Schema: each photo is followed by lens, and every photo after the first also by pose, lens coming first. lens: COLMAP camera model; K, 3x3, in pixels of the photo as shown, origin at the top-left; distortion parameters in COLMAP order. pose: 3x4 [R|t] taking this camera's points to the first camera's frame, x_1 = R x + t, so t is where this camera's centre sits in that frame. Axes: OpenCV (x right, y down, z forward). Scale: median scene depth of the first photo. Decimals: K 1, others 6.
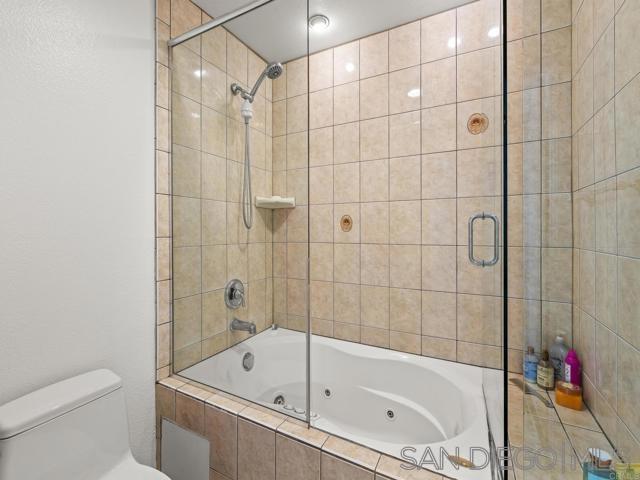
lens RADIAL K [[289.5, 0, 319.5], [0, 289.5, 230.2], [0, 0, 1]] dist [-0.002821, -0.000291]
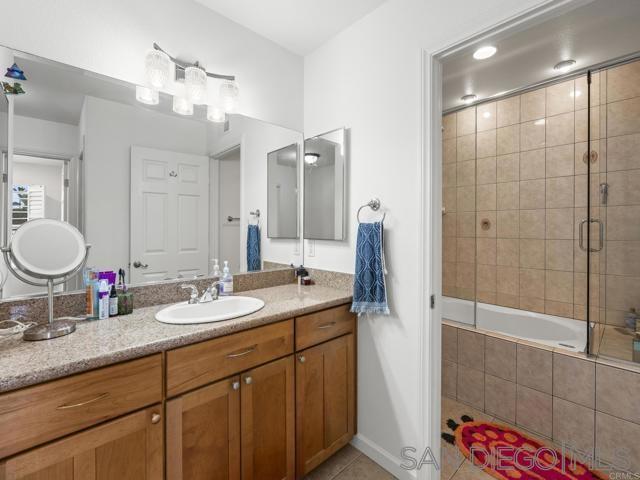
lens RADIAL K [[289.5, 0, 319.5], [0, 289.5, 230.2], [0, 0, 1]] dist [-0.002821, -0.000291]
pose [[0.944999, 0.005438, -0.327028, -0.240314], [-0.004577, 0.999984, 0.003403, 0.004357], [0.327042, -0.001719, 0.945008, -0.724549]]
